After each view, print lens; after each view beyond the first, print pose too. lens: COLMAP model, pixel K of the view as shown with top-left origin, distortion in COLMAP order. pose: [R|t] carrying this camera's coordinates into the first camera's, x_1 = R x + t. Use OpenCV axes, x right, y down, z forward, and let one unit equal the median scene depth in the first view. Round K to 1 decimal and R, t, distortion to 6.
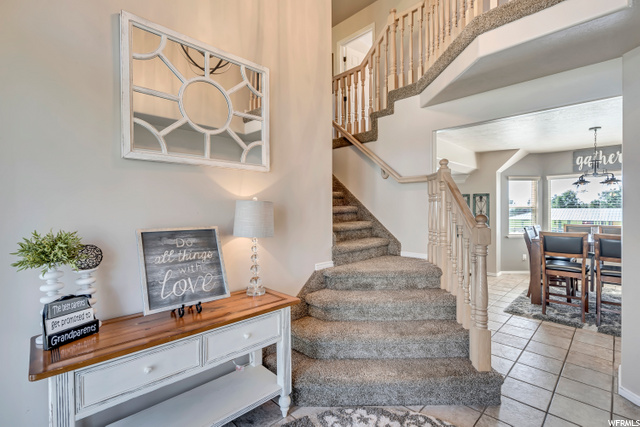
lens RADIAL K [[289.3, 0, 320.4], [0, 289.3, 212.1], [0, 0, 1]] dist [-0.010193, -0.000235]
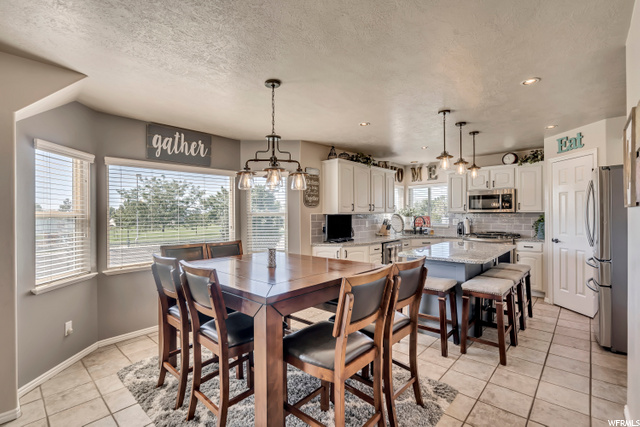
lens RADIAL K [[289.3, 0, 324.5], [0, 289.3, 216.5], [0, 0, 1]] dist [-0.010193, -0.000235]
pose [[-0.065330, -0.004089, 0.997855, 0.250895], [0.018958, 0.999806, 0.005338, -0.012571], [-0.997684, 0.019266, -0.065240, 0.670488]]
